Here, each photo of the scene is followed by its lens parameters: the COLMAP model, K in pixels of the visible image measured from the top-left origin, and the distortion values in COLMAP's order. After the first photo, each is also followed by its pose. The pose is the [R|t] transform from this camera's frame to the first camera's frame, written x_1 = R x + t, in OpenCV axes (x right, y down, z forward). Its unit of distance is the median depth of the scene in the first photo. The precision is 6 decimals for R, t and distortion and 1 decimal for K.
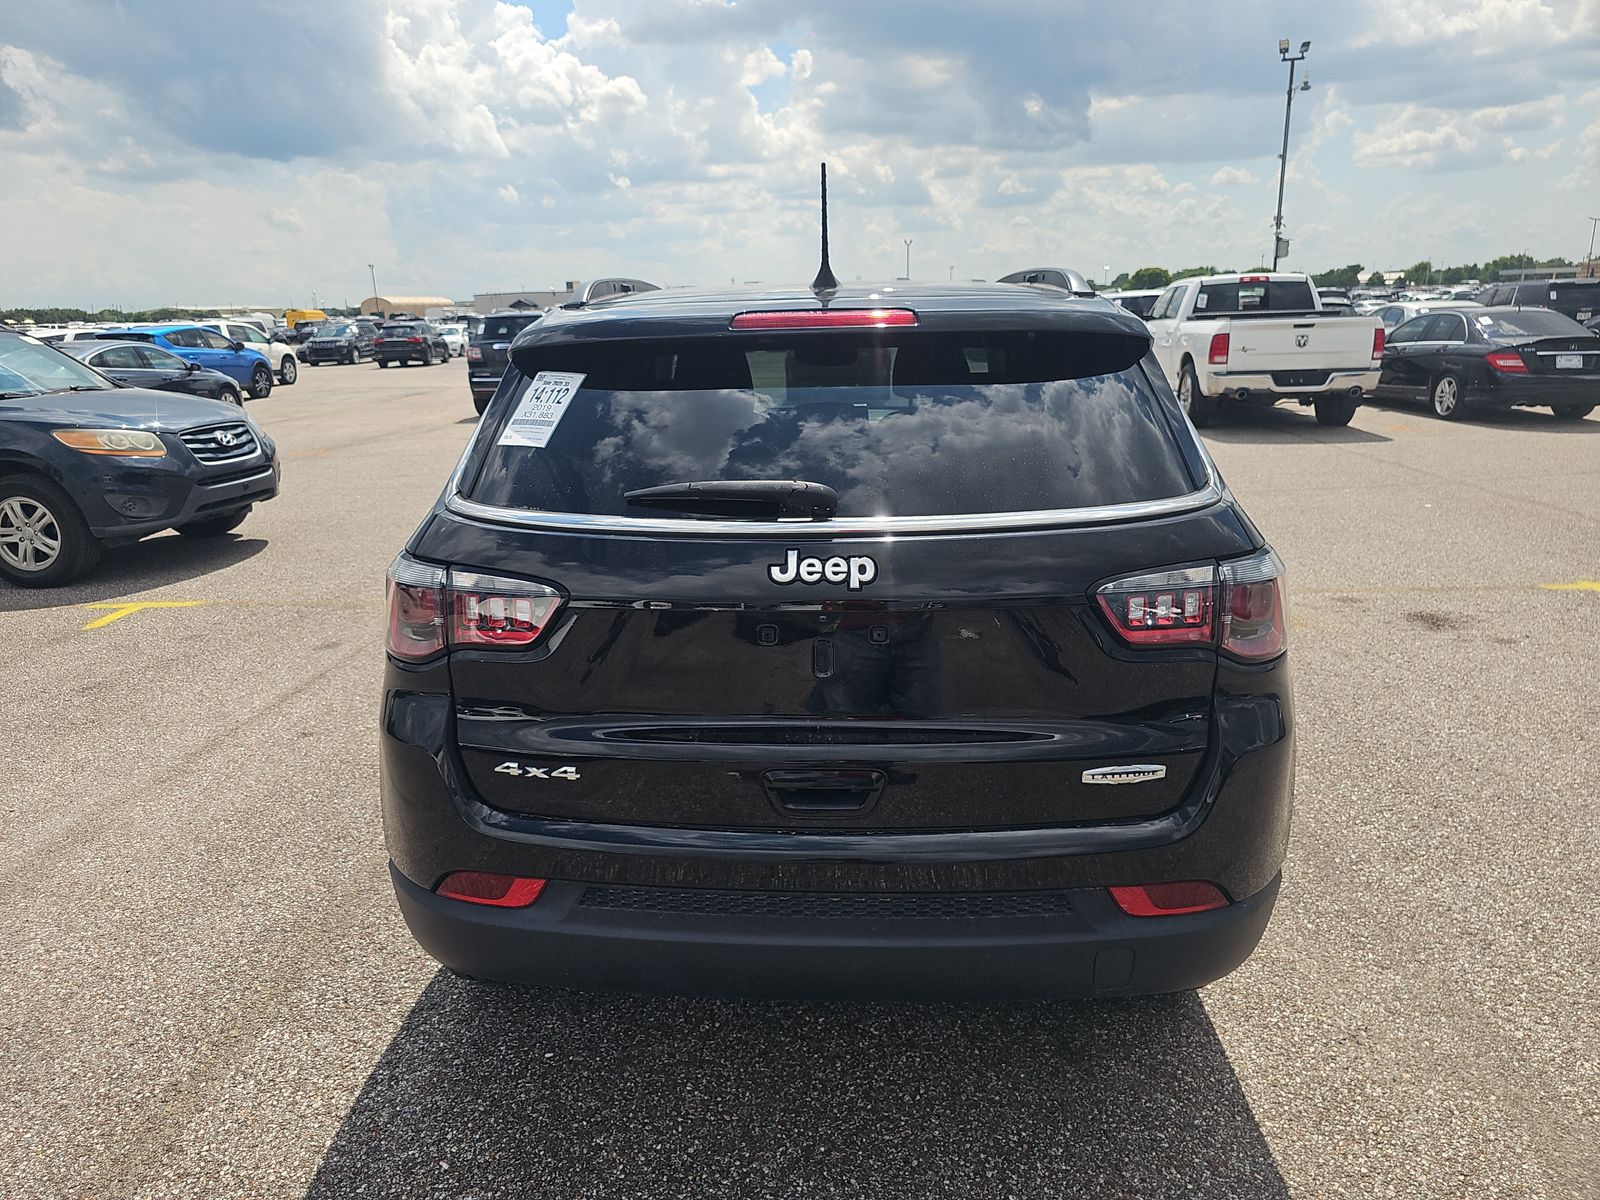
lens RADIAL K [[1059.2, 0, 773.2], [0, 1059.2, 609.3], [0, 0, 1]] dist [0.002208, -0.004337]
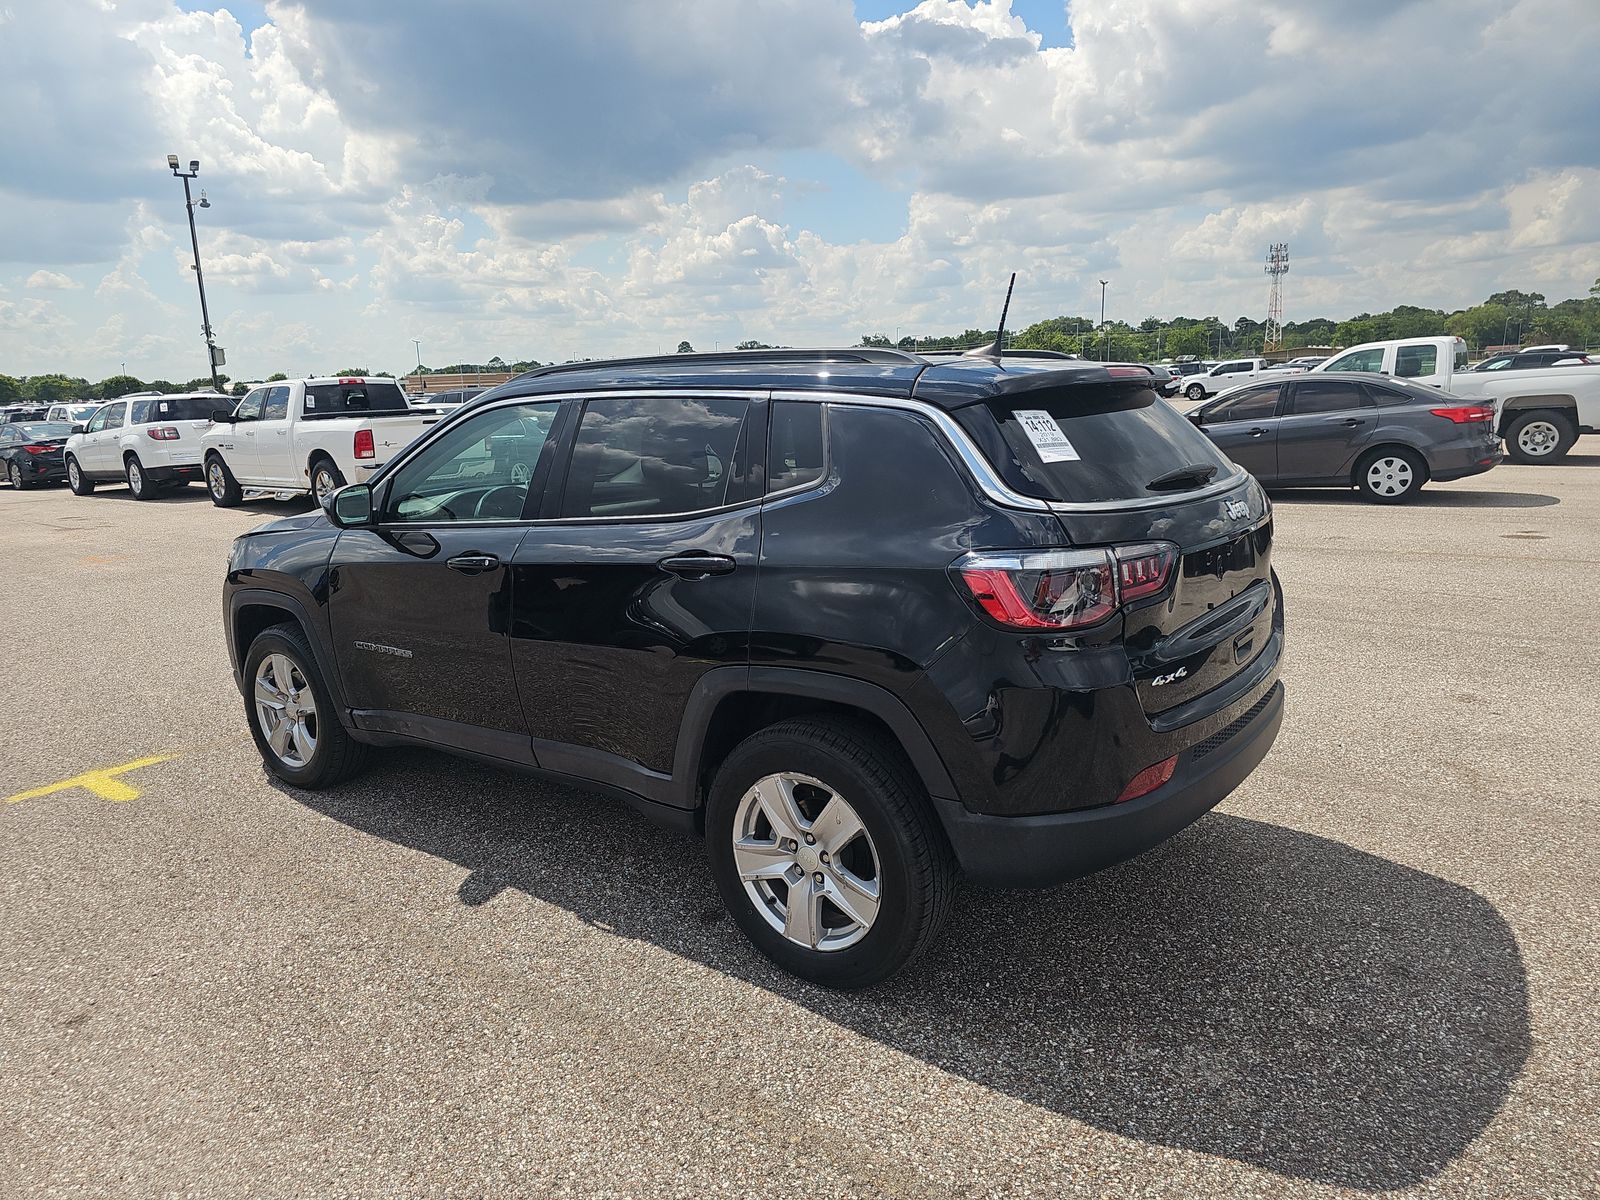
lens RADIAL K [[1059.2, 0, 773.2], [0, 1059.2, 609.3], [0, 0, 1]] dist [0.002208, -0.004337]
pose [[0.572395, -0.160276, 0.804161, -0.205939], [0.237559, 0.971065, 0.024449, -0.012086], [-0.784812, 0.177041, 0.593908, 0.068740]]
